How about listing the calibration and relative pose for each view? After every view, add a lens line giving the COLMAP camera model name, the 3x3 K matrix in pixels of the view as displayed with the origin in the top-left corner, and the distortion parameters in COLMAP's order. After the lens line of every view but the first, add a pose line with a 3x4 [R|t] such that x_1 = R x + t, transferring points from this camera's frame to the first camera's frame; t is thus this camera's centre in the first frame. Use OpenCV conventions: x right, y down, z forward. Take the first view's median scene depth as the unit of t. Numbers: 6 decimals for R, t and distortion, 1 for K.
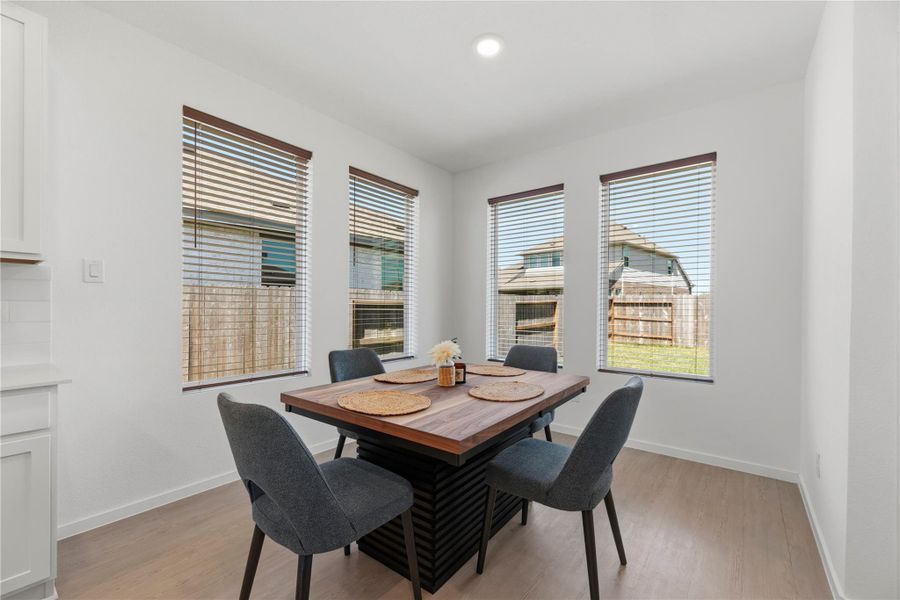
lens RADIAL K [[366.0, 0, 454.5], [0, 366.0, 304.4], [0, 0, 1]] dist [-0.000663, 0.001140]
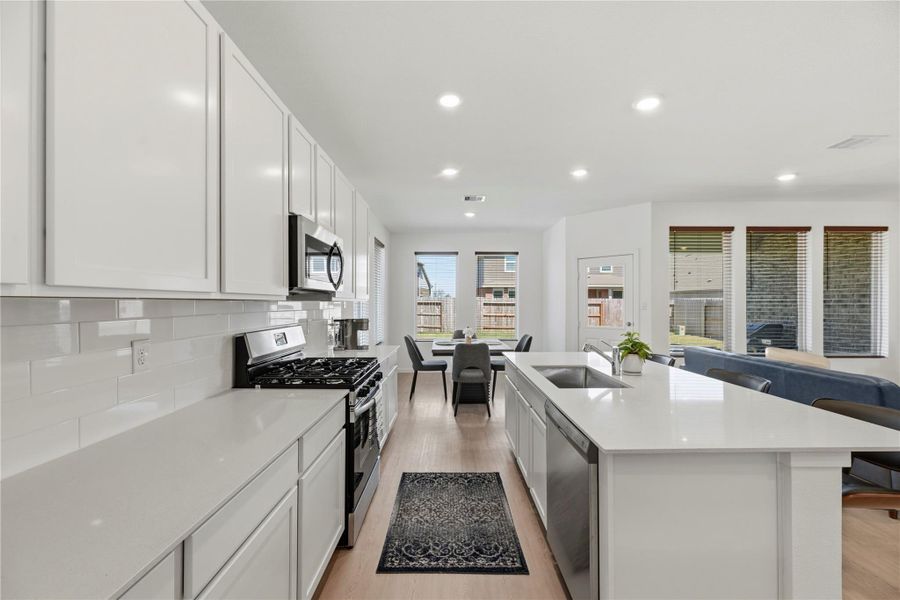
lens RADIAL K [[366.0, 0, 449.8], [0, 366.0, 303.8], [0, 0, 1]] dist [-0.000663, 0.001140]
pose [[0.784628, -0.005119, 0.619946, -0.273160], [-0.003147, 0.999920, 0.012240, -0.016200], [-0.619959, -0.011555, 0.784549, -0.160700]]
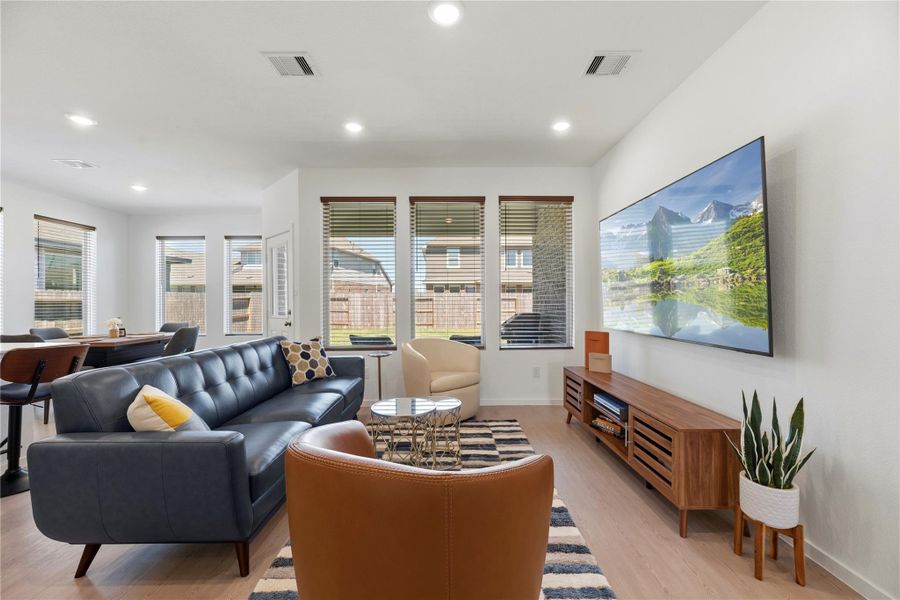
lens RADIAL K [[366.0, 0, 451.7], [0, 366.0, 300.7], [0, 0, 1]] dist [-0.000663, 0.001140]
pose [[0.781853, -0.006073, 0.623434, 0.031785], [0.002880, 0.999977, 0.006129, -0.002667], [-0.623456, -0.002997, 0.781852, -0.329521]]
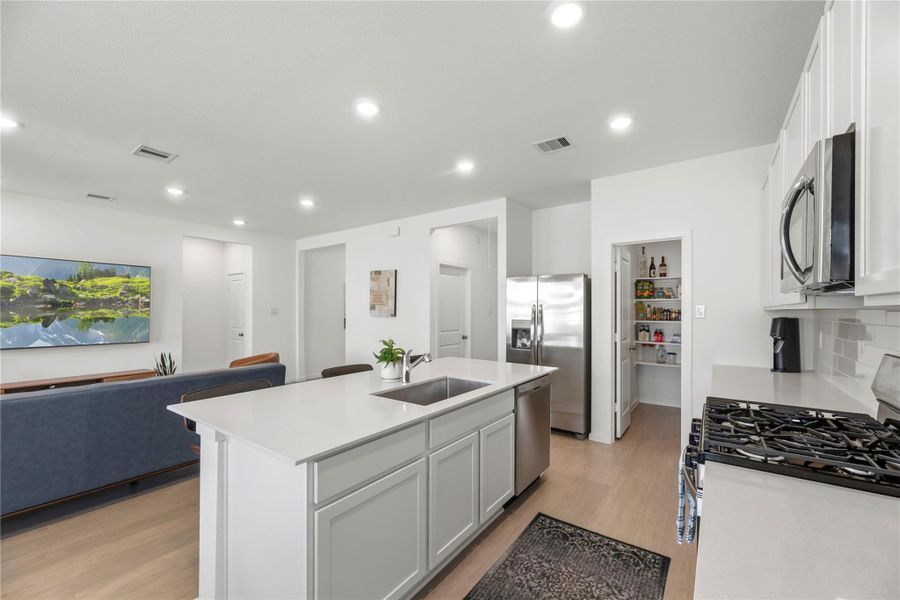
lens RADIAL K [[366.0, 0, 451.0], [0, 366.0, 303.0], [0, 0, 1]] dist [-0.000663, 0.001140]
pose [[-0.999235, -0.006388, -0.038572, -0.111879], [-0.005371, 0.999637, -0.026395, -0.014507], [0.038727, -0.026167, -0.998907, 0.115605]]
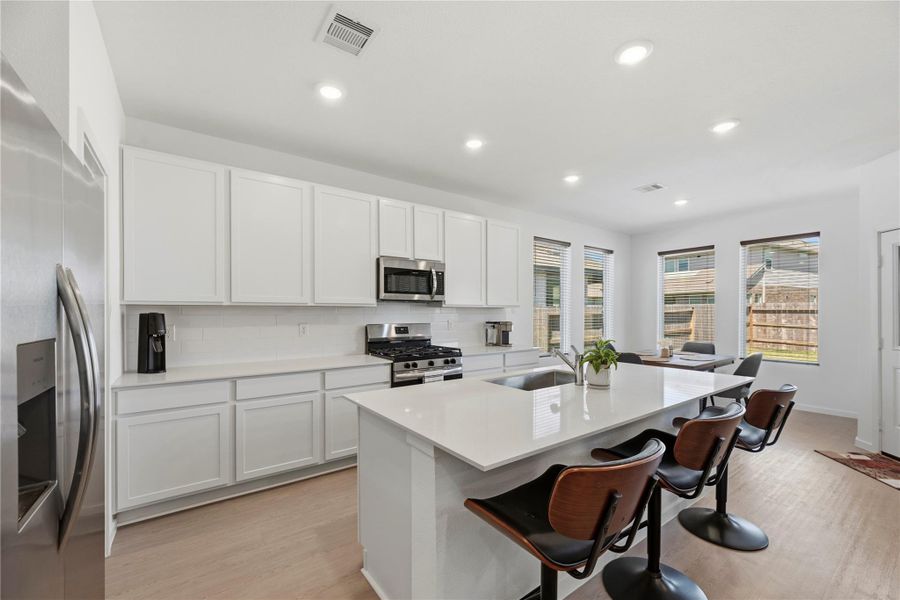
lens RADIAL K [[366.0, 0, 452.3], [0, 366.0, 311.5], [0, 0, 1]] dist [-0.000663, 0.001140]
pose [[0.961439, -0.005439, -0.274964, -0.103005], [0.007357, 0.999955, 0.005945, -0.013090], [0.274919, -0.007739, 0.961436, -0.244944]]
